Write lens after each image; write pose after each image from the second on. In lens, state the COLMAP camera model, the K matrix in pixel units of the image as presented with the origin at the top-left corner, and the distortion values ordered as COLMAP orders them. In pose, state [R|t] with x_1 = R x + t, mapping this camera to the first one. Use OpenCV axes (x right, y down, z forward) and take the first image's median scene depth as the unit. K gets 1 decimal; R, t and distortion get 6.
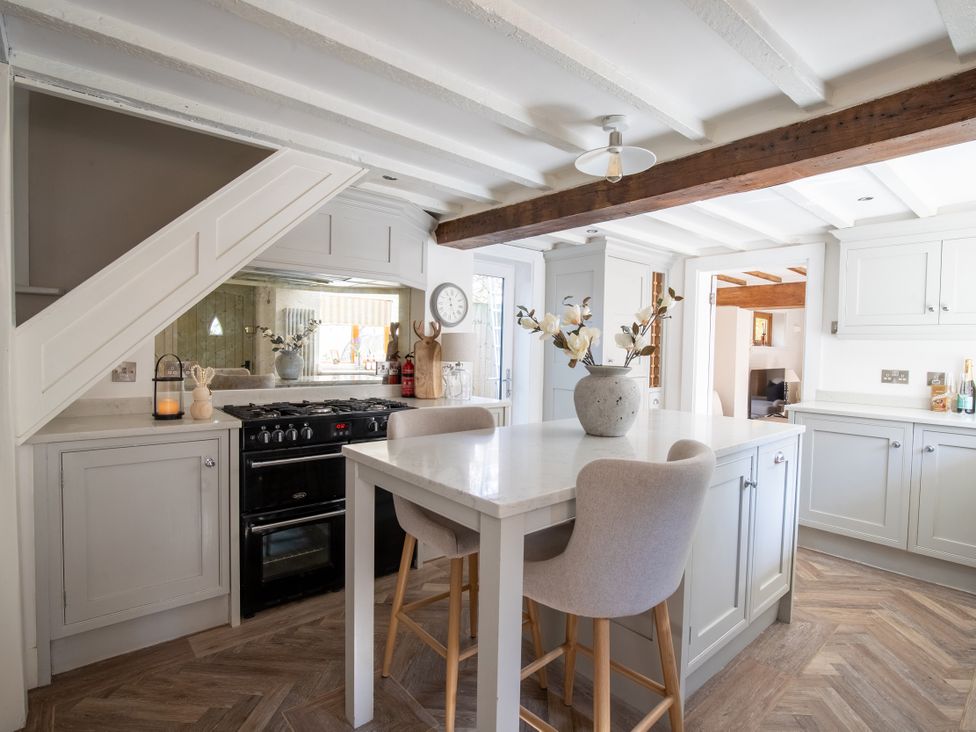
lens RADIAL K [[505.4, 0, 493.2], [0, 505.4, 363.1], [0, 0, 1]] dist [-0.034994, 0.005328]
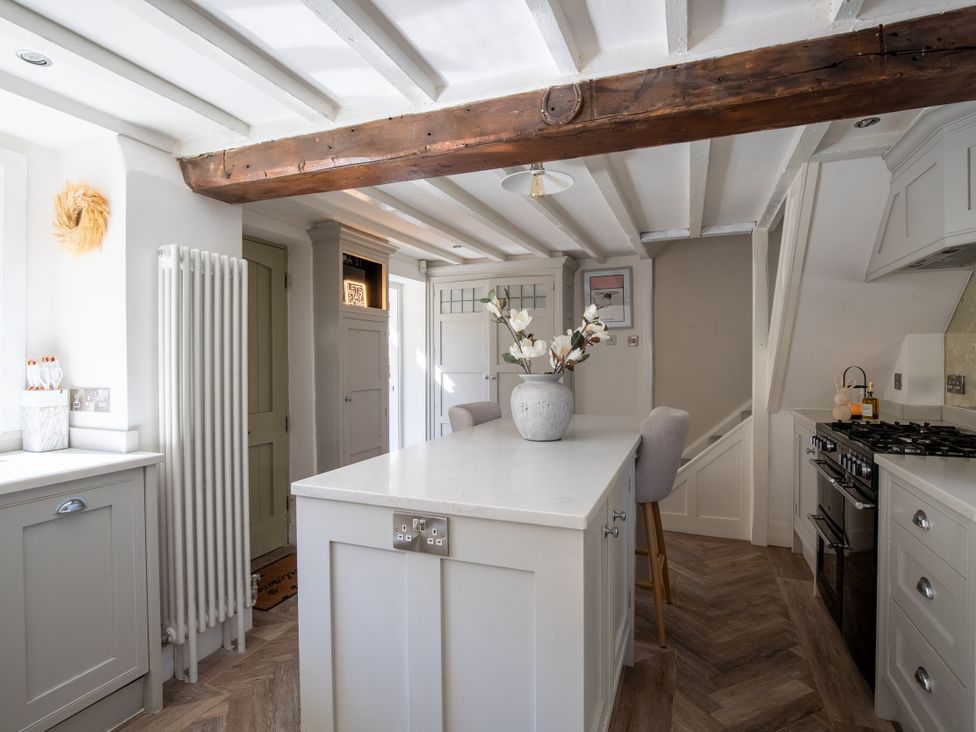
lens RADIAL K [[505.4, 0, 493.2], [0, 505.4, 363.1], [0, 0, 1]] dist [-0.034994, 0.005328]
pose [[-0.886075, -0.009419, -0.463445, 0.510199], [-0.024727, 0.999330, 0.026966, -0.026431], [0.462881, 0.035354, -0.885715, 1.193932]]
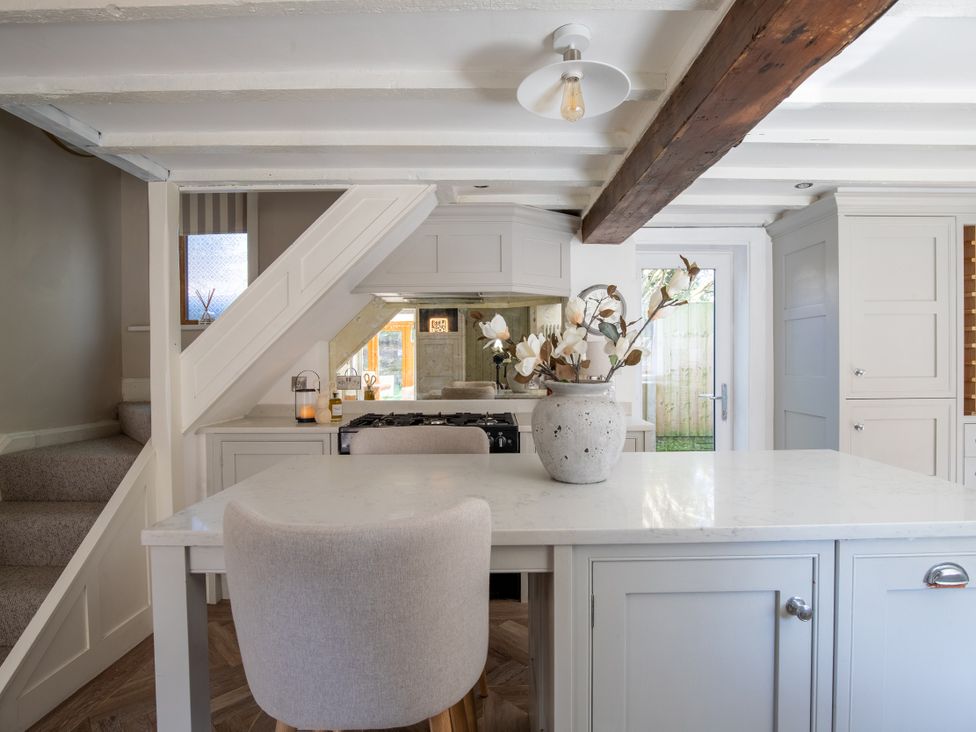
lens RADIAL K [[505.4, 0, 493.2], [0, 505.4, 363.1], [0, 0, 1]] dist [-0.034994, 0.005328]
pose [[0.754613, -0.019093, -0.655892, 0.380805], [0.002917, 0.999664, -0.025744, -0.001470], [0.656164, 0.017513, 0.754415, 0.248577]]
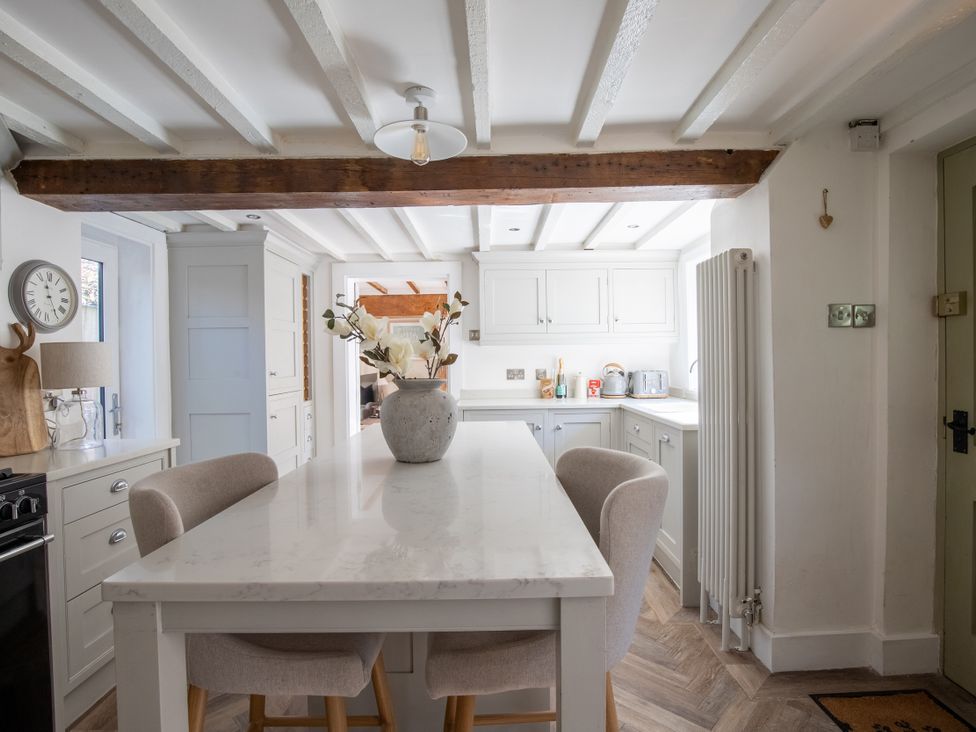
lens RADIAL K [[505.4, 0, 493.2], [0, 505.4, 363.1], [0, 0, 1]] dist [-0.034994, 0.005328]
pose [[0.647682, -0.036720, 0.761026, -0.214391], [0.049552, 0.998753, 0.006019, -0.012309], [-0.760298, 0.033812, 0.648694, 0.222139]]
